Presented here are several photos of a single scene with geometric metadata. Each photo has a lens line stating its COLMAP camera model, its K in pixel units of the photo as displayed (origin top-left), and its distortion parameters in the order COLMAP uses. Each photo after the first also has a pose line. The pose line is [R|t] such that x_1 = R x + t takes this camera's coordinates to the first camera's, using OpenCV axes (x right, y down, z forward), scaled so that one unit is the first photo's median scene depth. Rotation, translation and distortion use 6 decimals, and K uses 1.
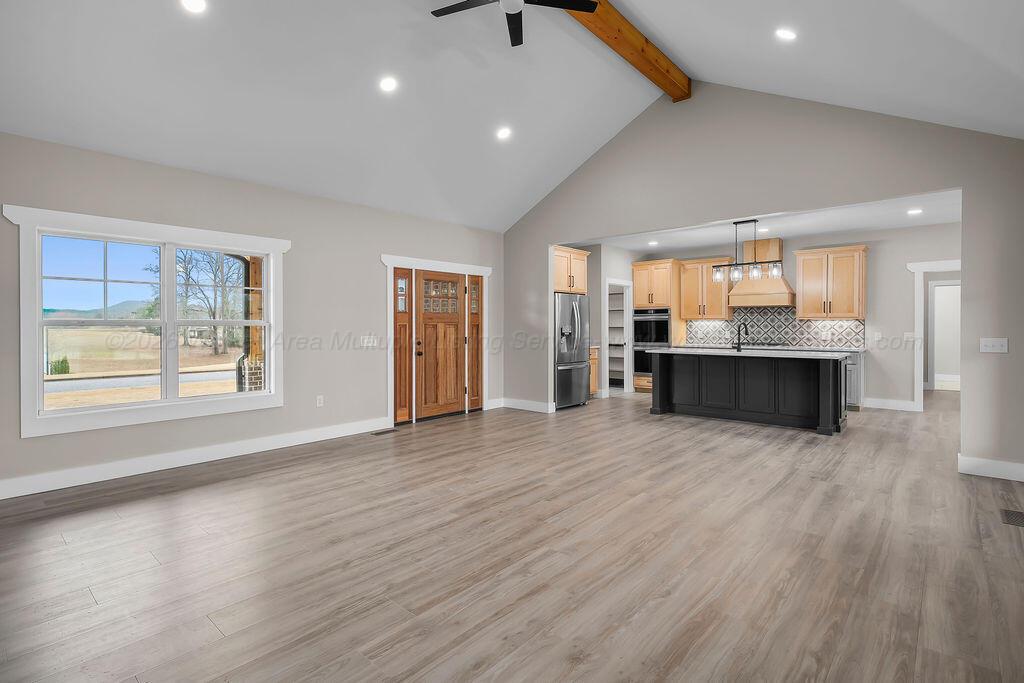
lens RADIAL K [[498.1, 0, 515.3], [0, 498.1, 329.8], [0, 0, 1]] dist [-0.001967, -0.000204]
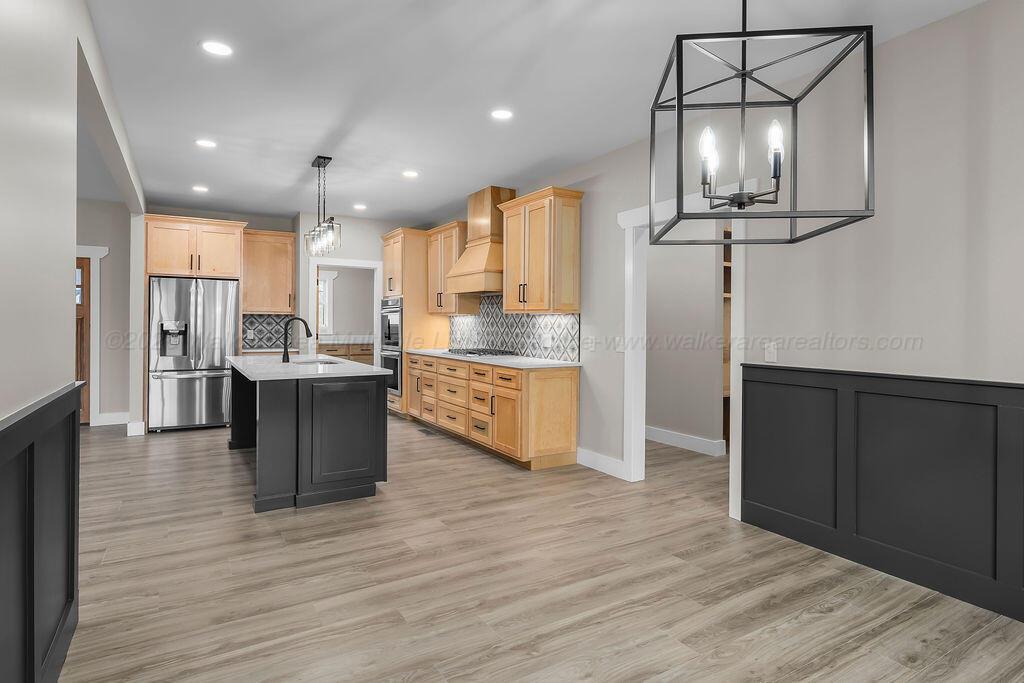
lens RADIAL K [[546.2, 0, 513.2], [0, 546.2, 330.2], [0, 0, 1]] dist [0.001175, 0.000563]
pose [[0.950285, 0.012422, -0.311132, 0.981034], [-0.010562, 0.999915, 0.007662, -0.006855], [0.311201, -0.003995, 0.950336, 0.433671]]
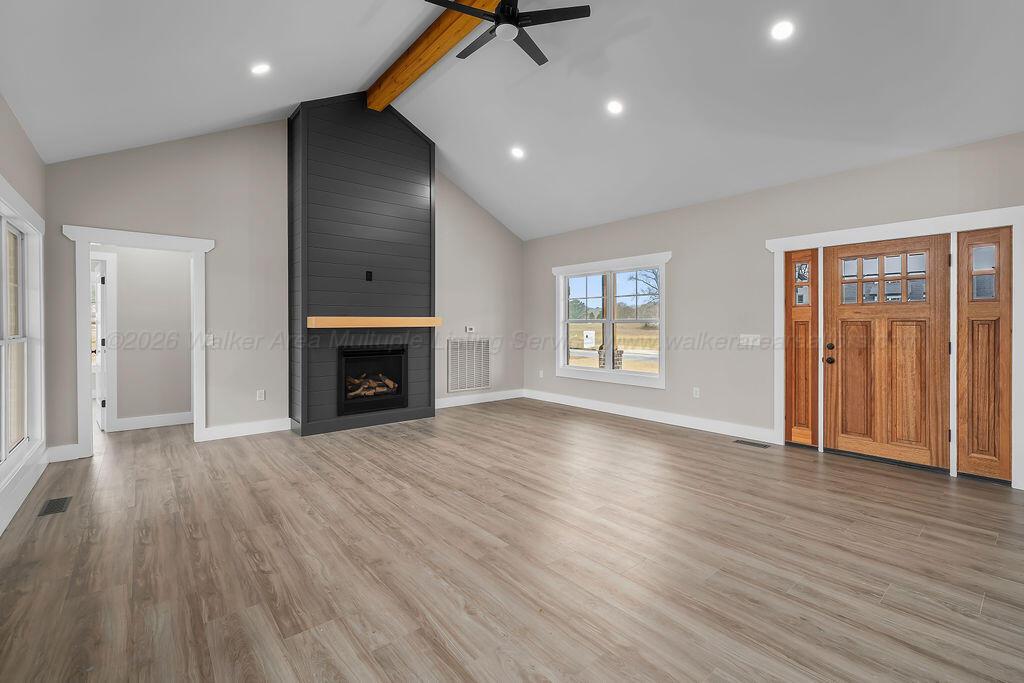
lens RADIAL K [[446.0, 0, 513.0], [0, 446.0, 325.5], [0, 0, 1]] dist [-0.000426, -0.000549]
pose [[-0.153876, 0.007942, -0.988058, 0.538108], [-0.004742, 0.999950, 0.008776, -0.007885], [0.988079, 0.006036, -0.153831, 0.644977]]
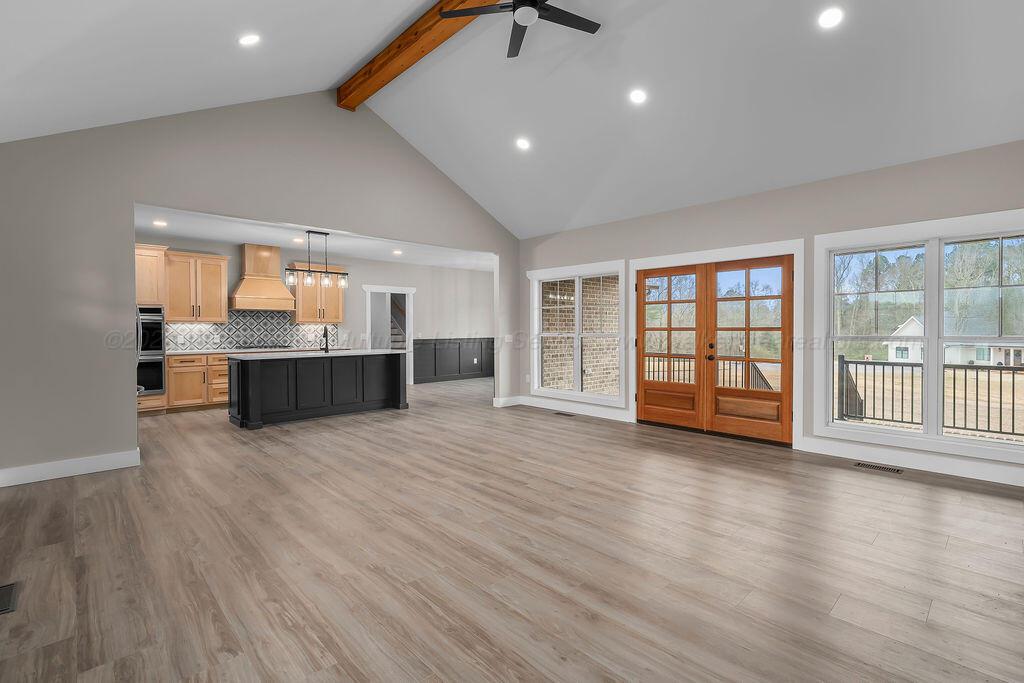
lens RADIAL K [[462.5, 0, 519.3], [0, 462.5, 332.5], [0, 0, 1]] dist [-0.003291, -0.000012]
pose [[0.077200, -0.005290, 0.997002, -0.537358], [0.010203, 0.999938, 0.004516, -0.000001], [-0.996963, 0.009823, 0.077249, 0.520333]]
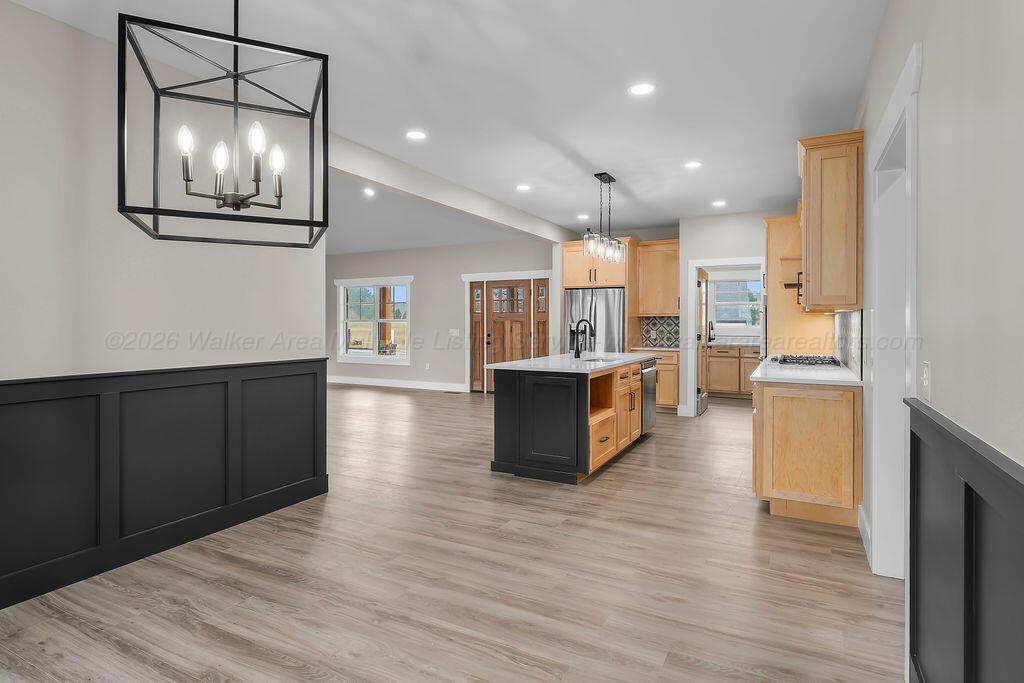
lens RADIAL K [[533.8, 0, 515.9], [0, 533.8, 326.6], [0, 0, 1]] dist [-0.000899, -0.000134]
pose [[0.228451, 0.010527, -0.973499, 1.250914], [-0.008157, 0.999927, 0.008899, -0.010400], [0.973521, 0.005908, 0.228520, 0.749209]]
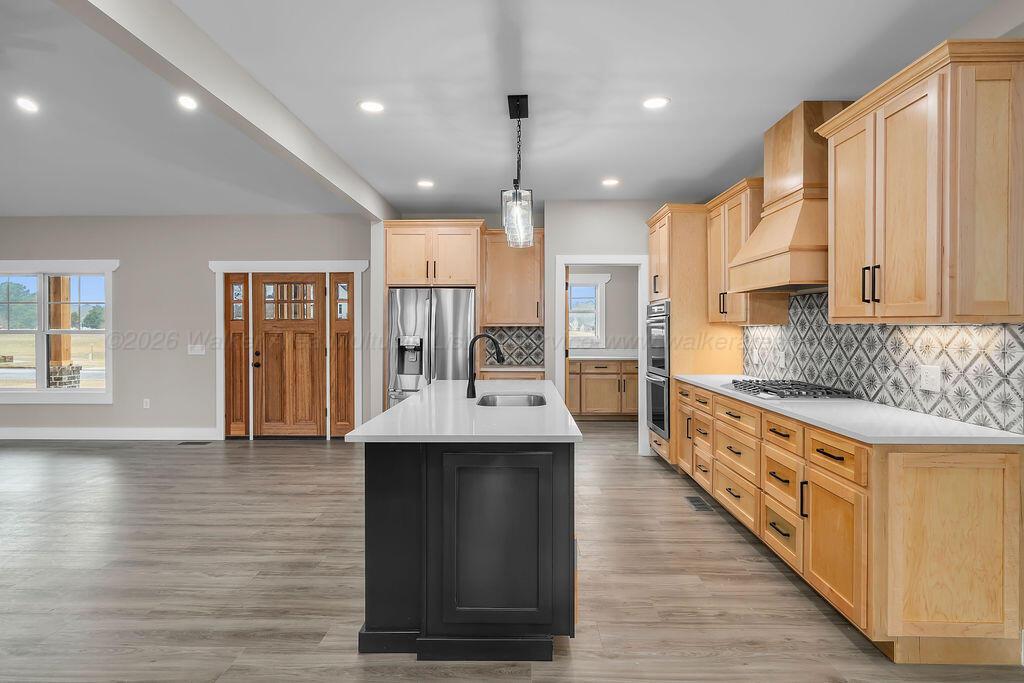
lens RADIAL K [[546.2, 0, 513.2], [0, 546.2, 330.2], [0, 0, 1]] dist [0.001175, 0.000563]
pose [[0.636782, 0.004053, -0.771033, 0.889635], [-0.006635, 0.999978, -0.000224, -0.018891], [0.771015, 0.005258, 0.636795, 0.732517]]
